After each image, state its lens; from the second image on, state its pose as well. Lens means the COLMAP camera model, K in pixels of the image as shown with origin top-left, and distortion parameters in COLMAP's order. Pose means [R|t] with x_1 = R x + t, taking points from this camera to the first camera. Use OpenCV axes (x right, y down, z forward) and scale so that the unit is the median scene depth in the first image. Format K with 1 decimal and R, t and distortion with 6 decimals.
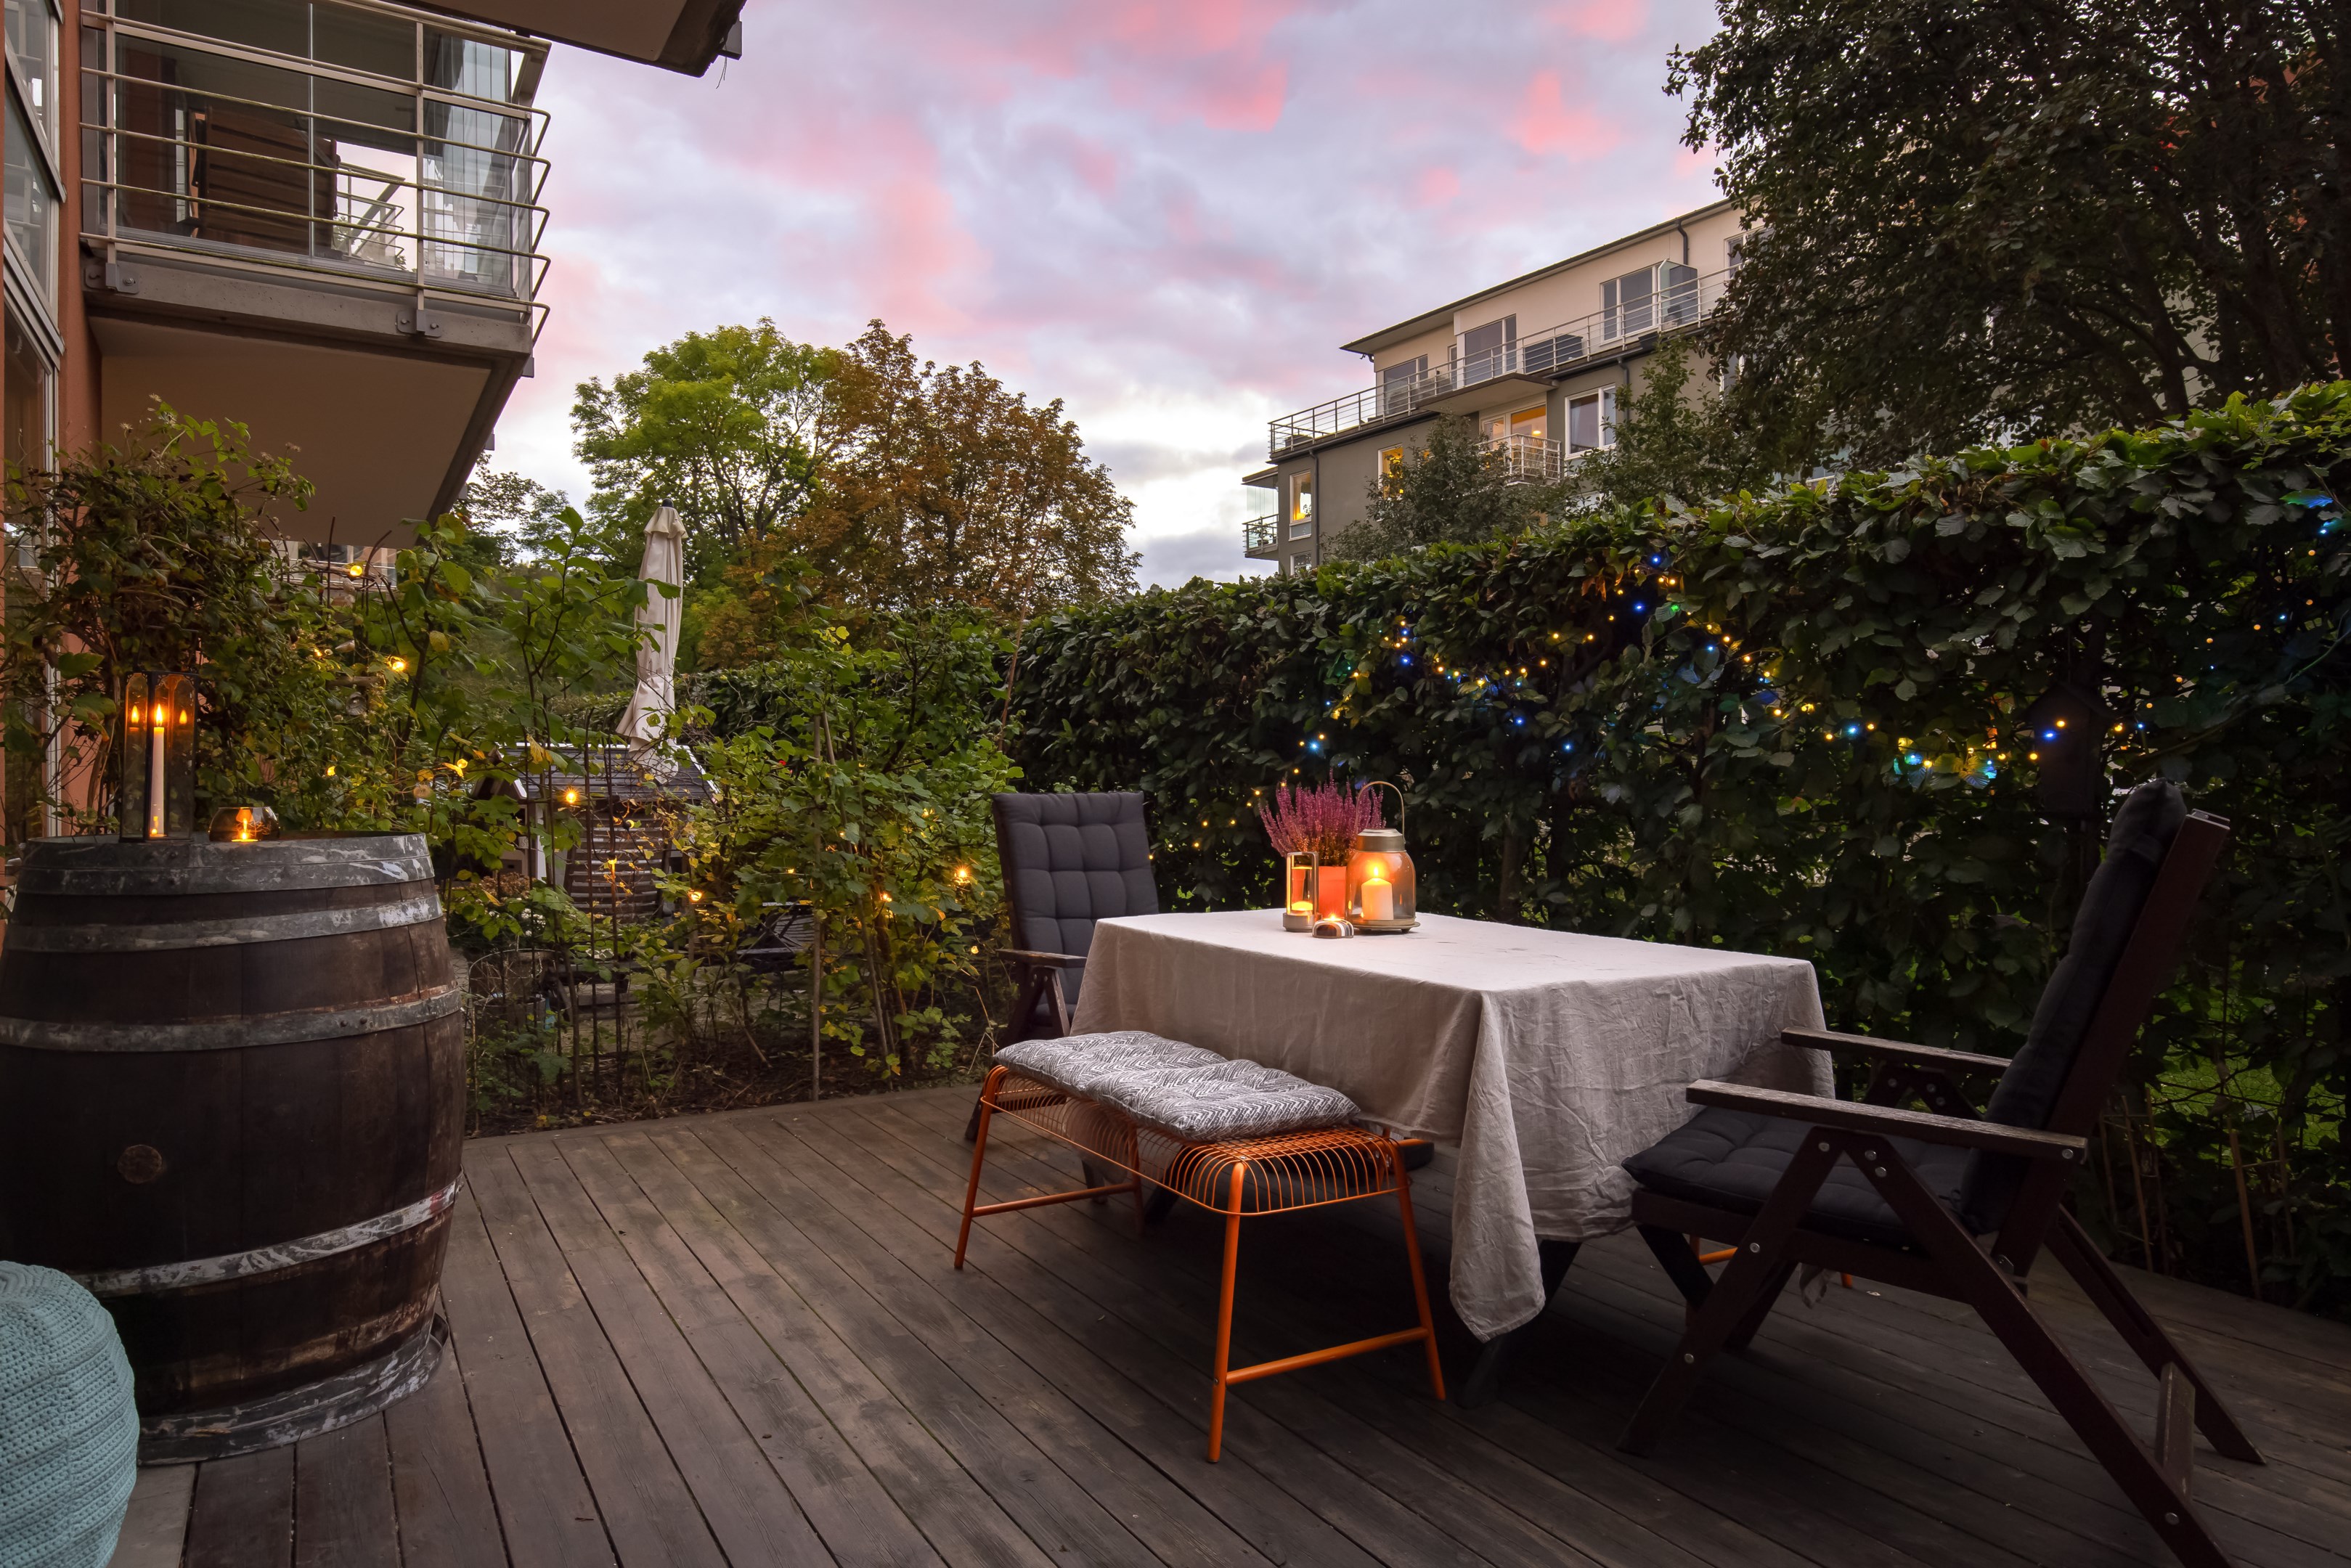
lens RADIAL K [[1423.1, 0, 1175.1], [0, 1423.1, 774.1], [0, 0, 1]] dist [-0.000130, 0.000137]
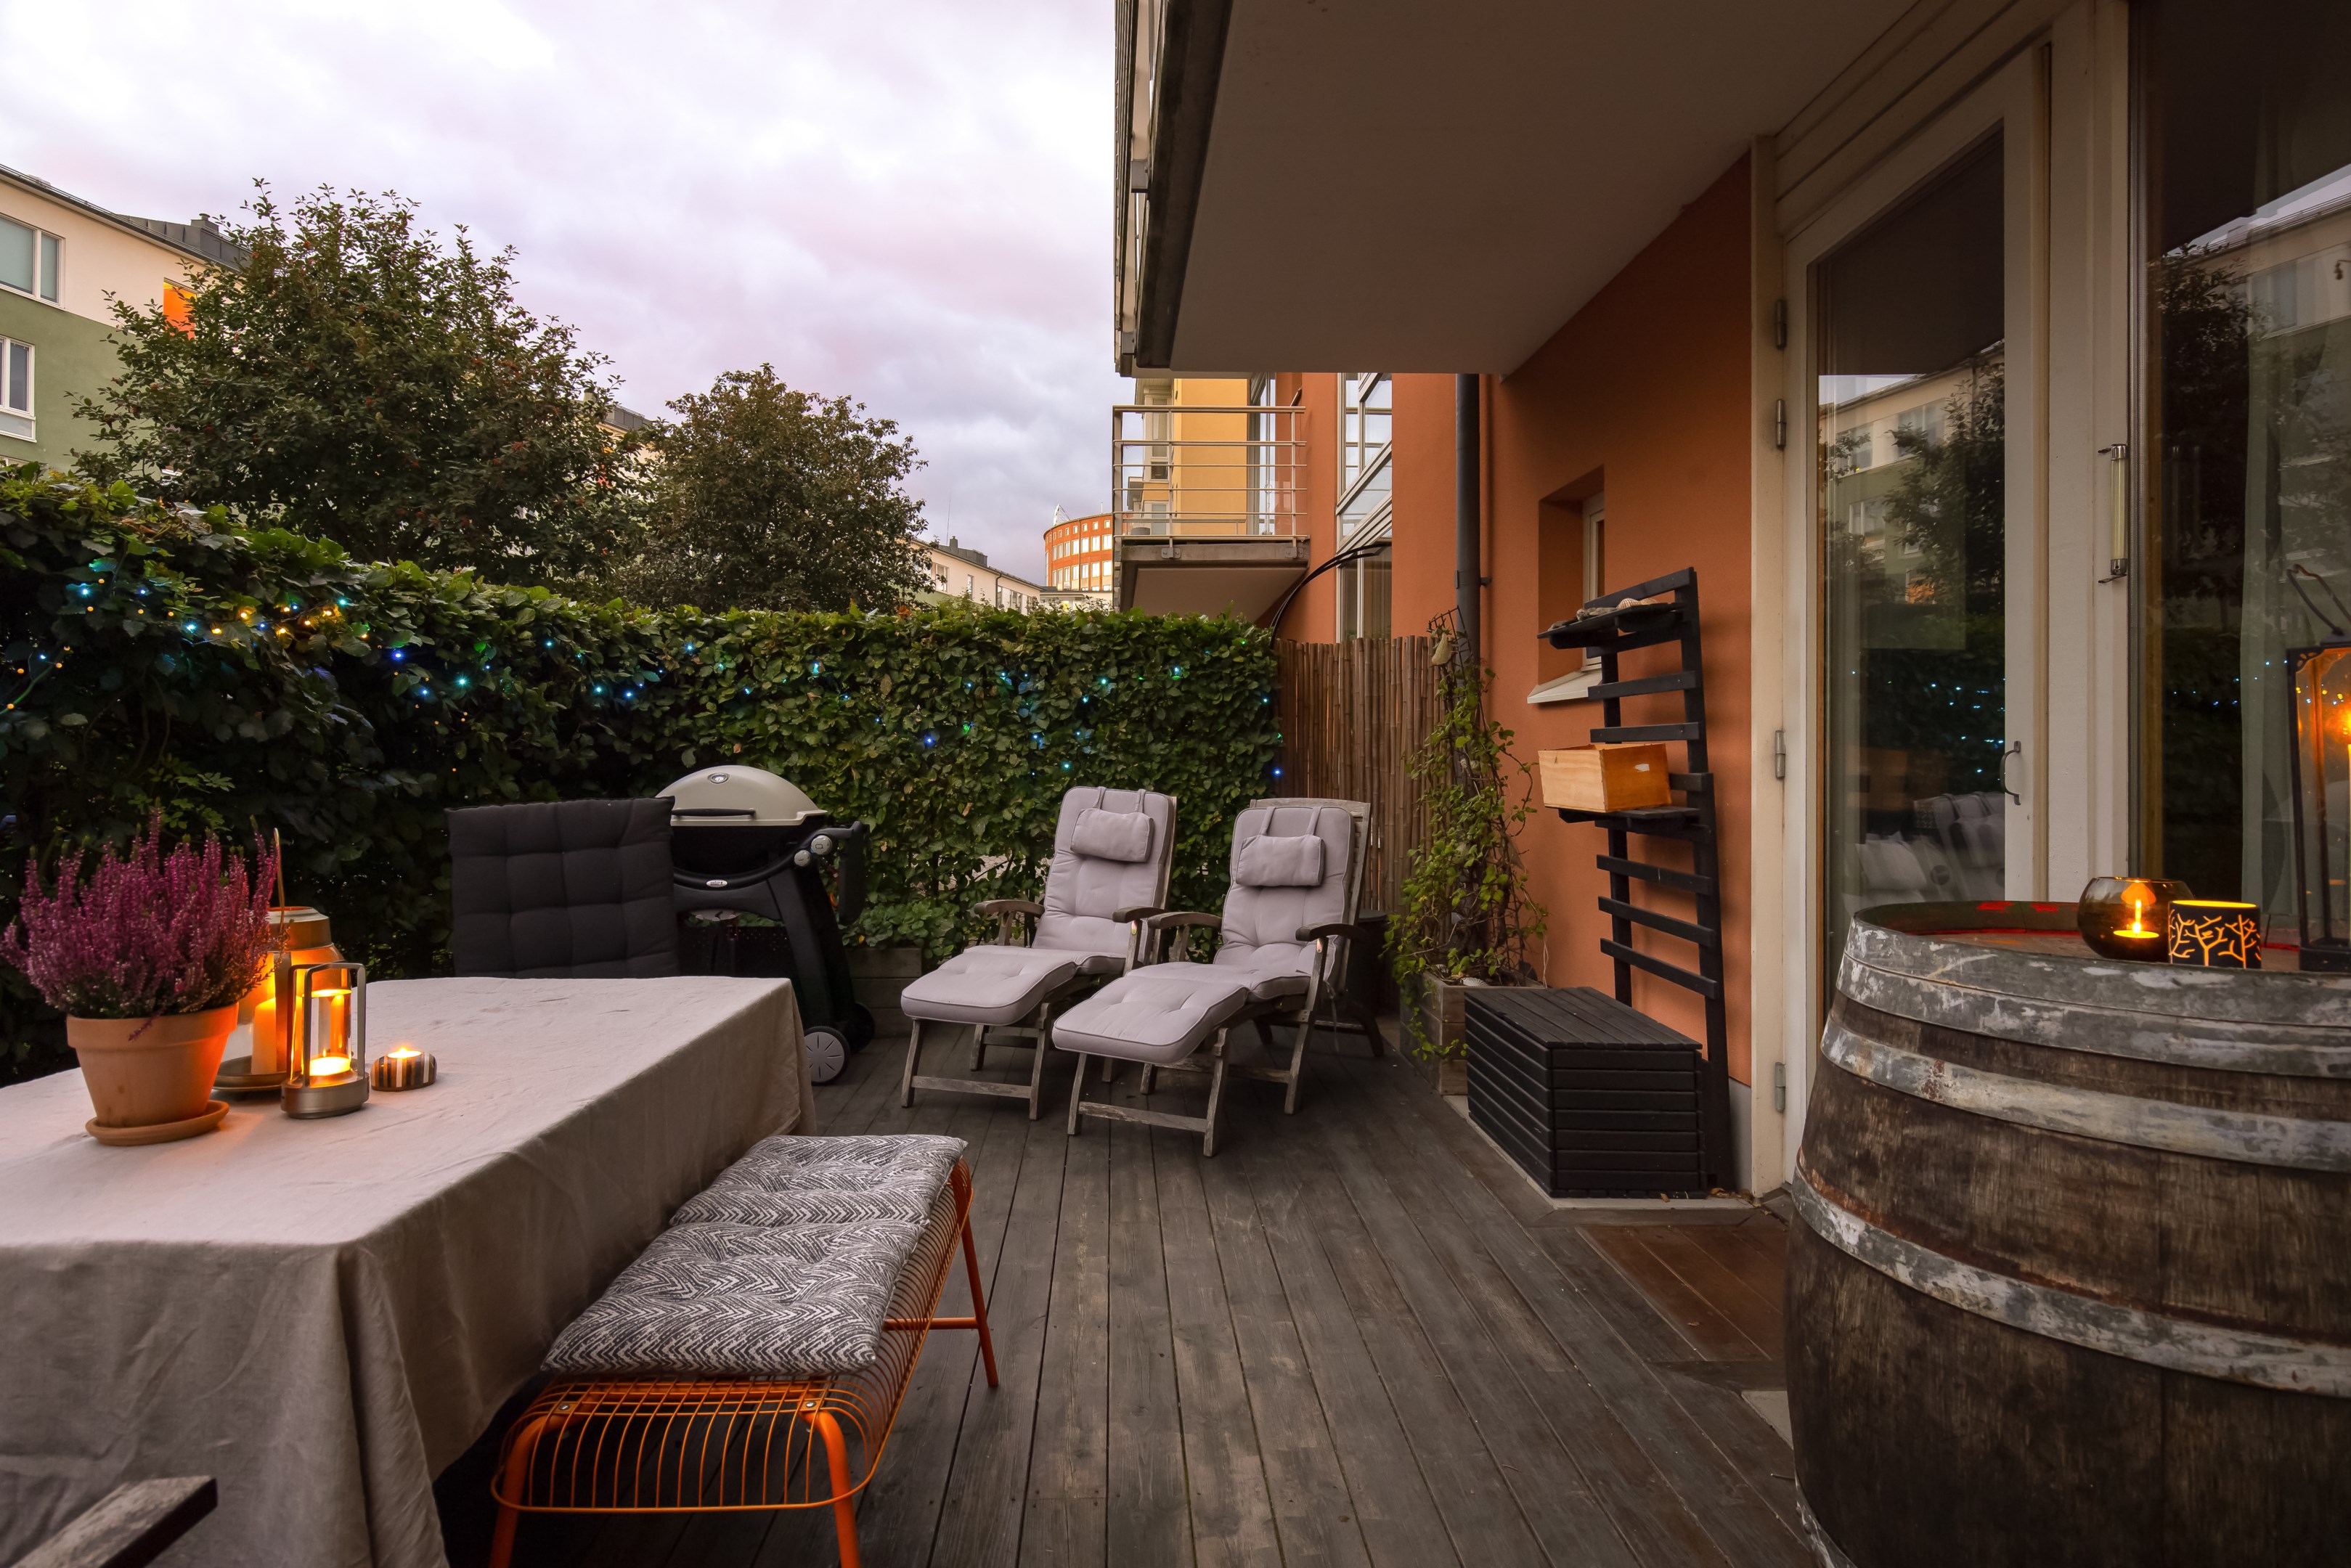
lens RADIAL K [[1312.0, 0, 1176.0], [0, 1312.0, 777.4], [0, 0, 1]] dist [0.002593, 0.001546]
pose [[-0.877876, 0.001784, 0.478884, -0.269608], [0.001771, 0.999998, -0.000479, -0.008739], [-0.478884, 0.000427, -0.877878, 0.807160]]
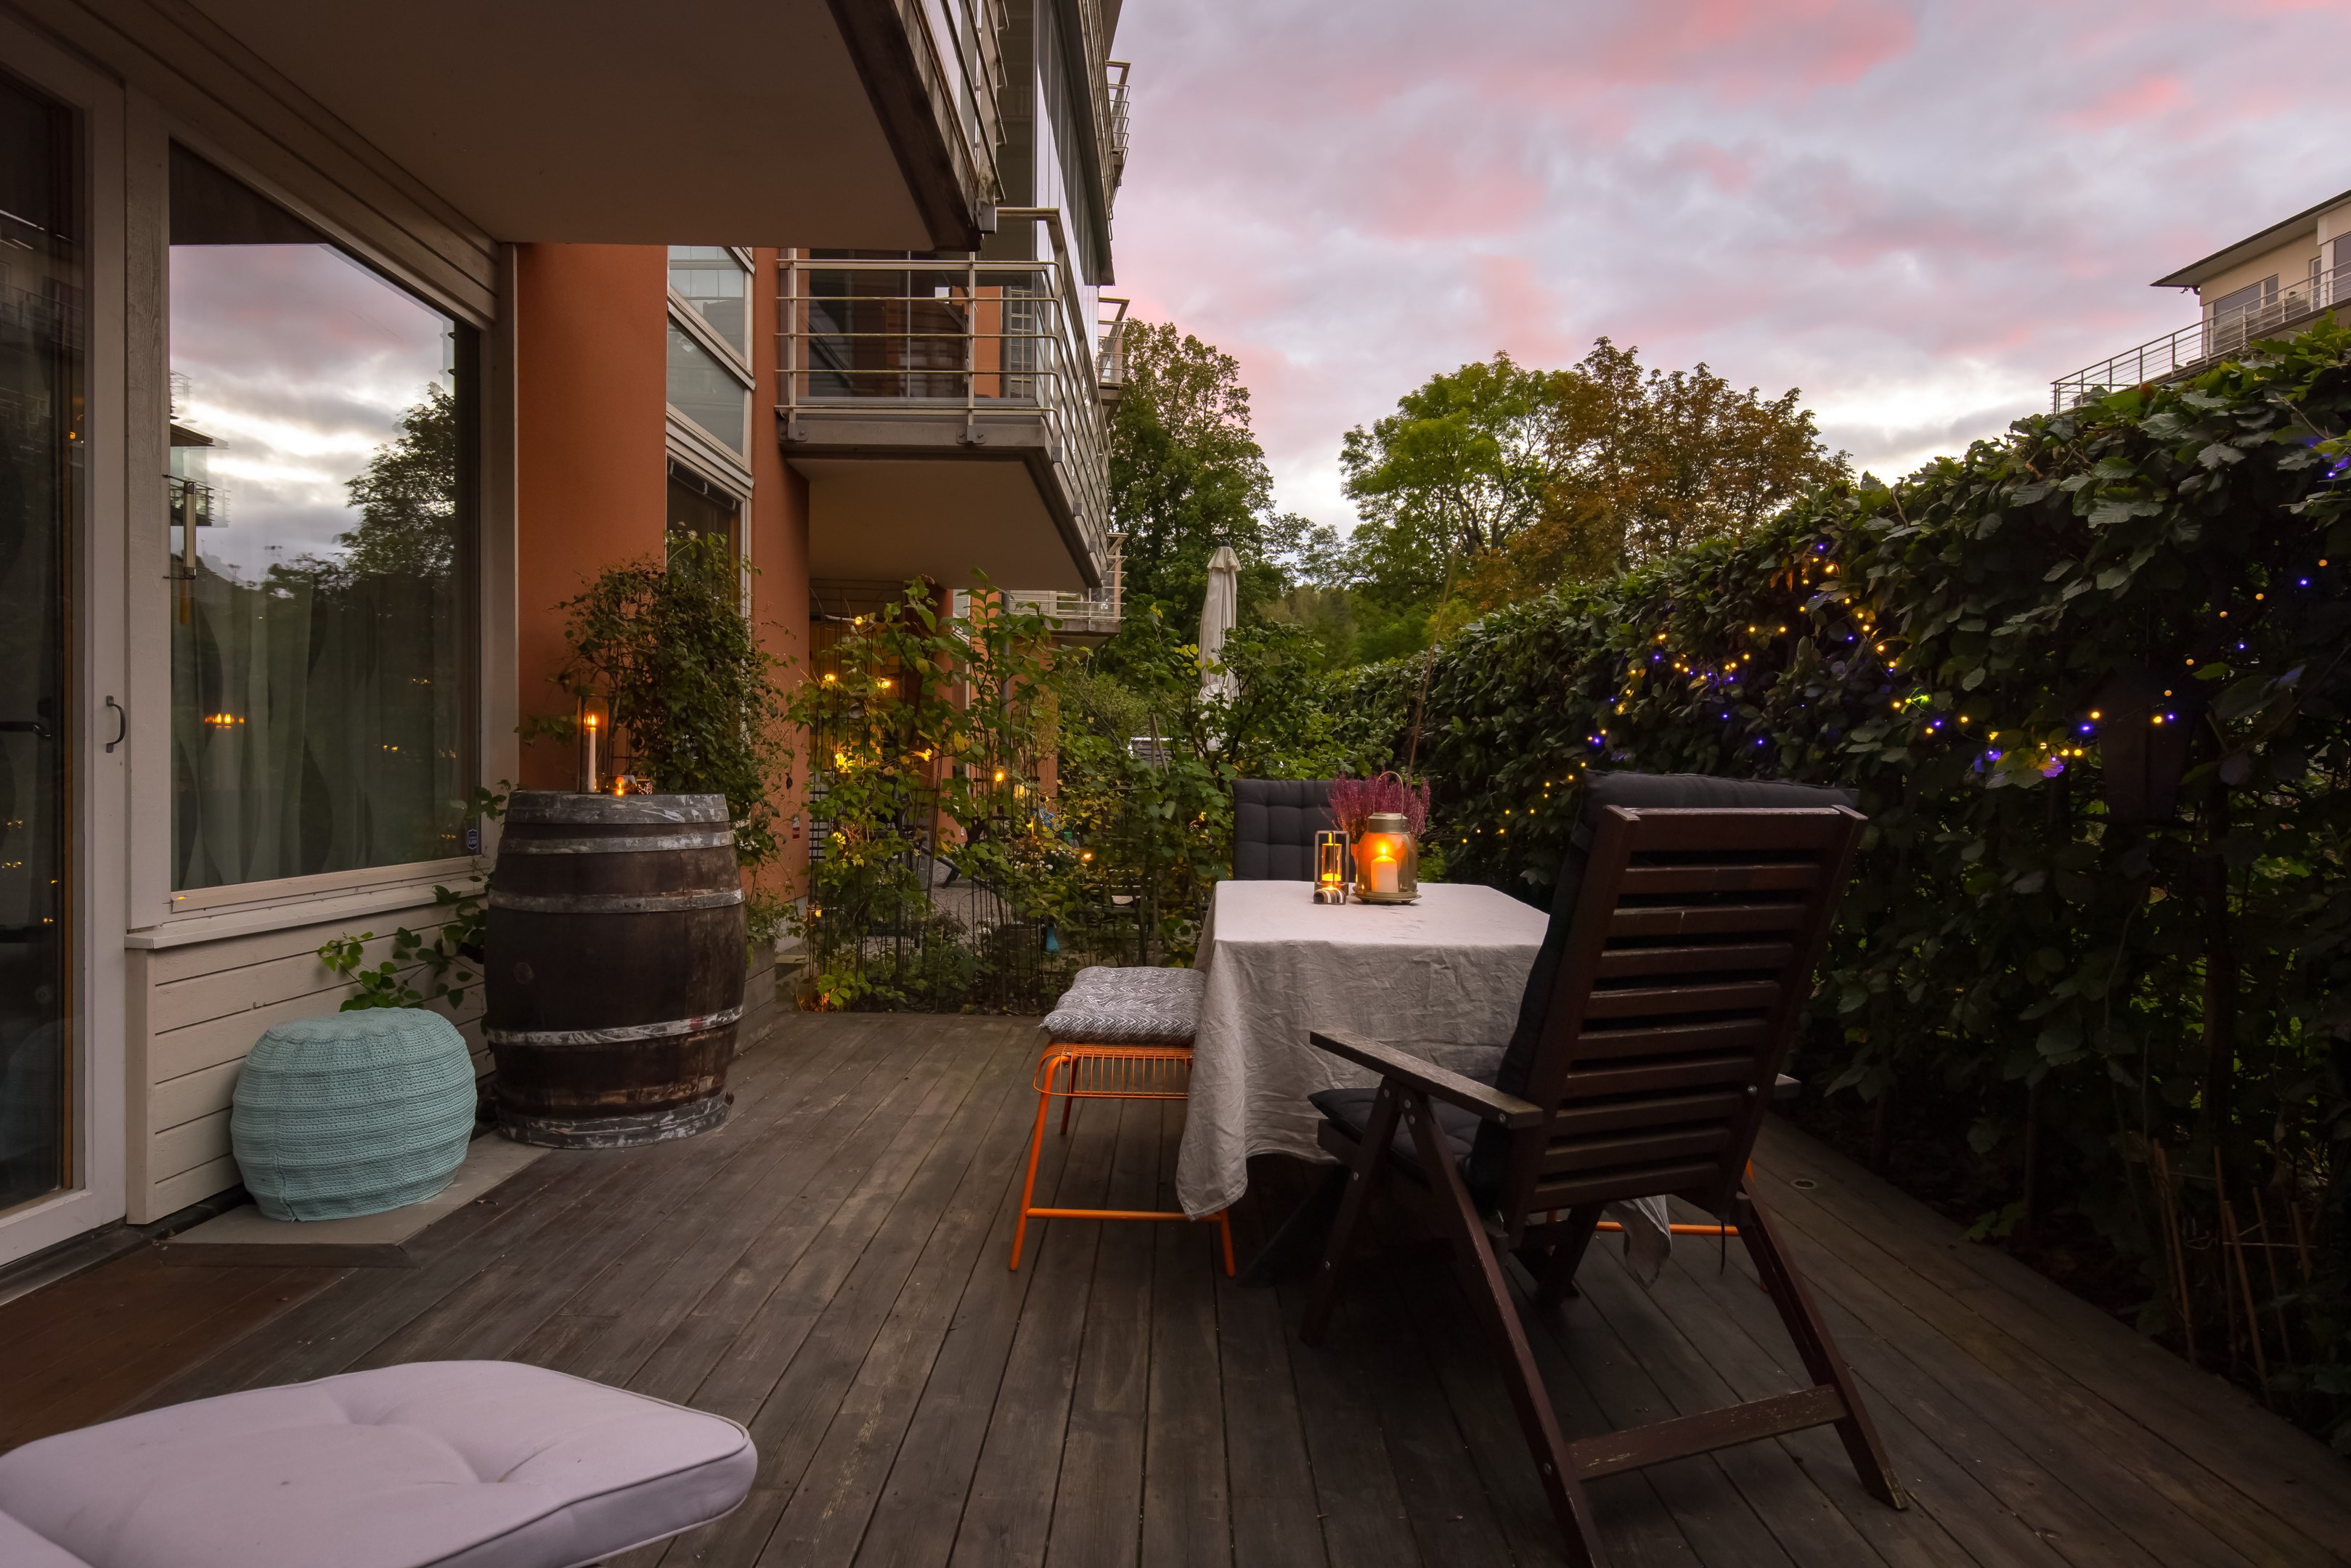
lens RADIAL K [[1312.0, 0, 1179.7], [0, 1312.0, 787.5], [0, 0, 1]] dist [0.002593, 0.001546]
pose [[0.854530, 0.019775, -0.519026, 0.341898], [-0.011717, 0.999755, 0.018800, 0.000292], [0.519270, -0.009983, 0.854552, 0.009892]]
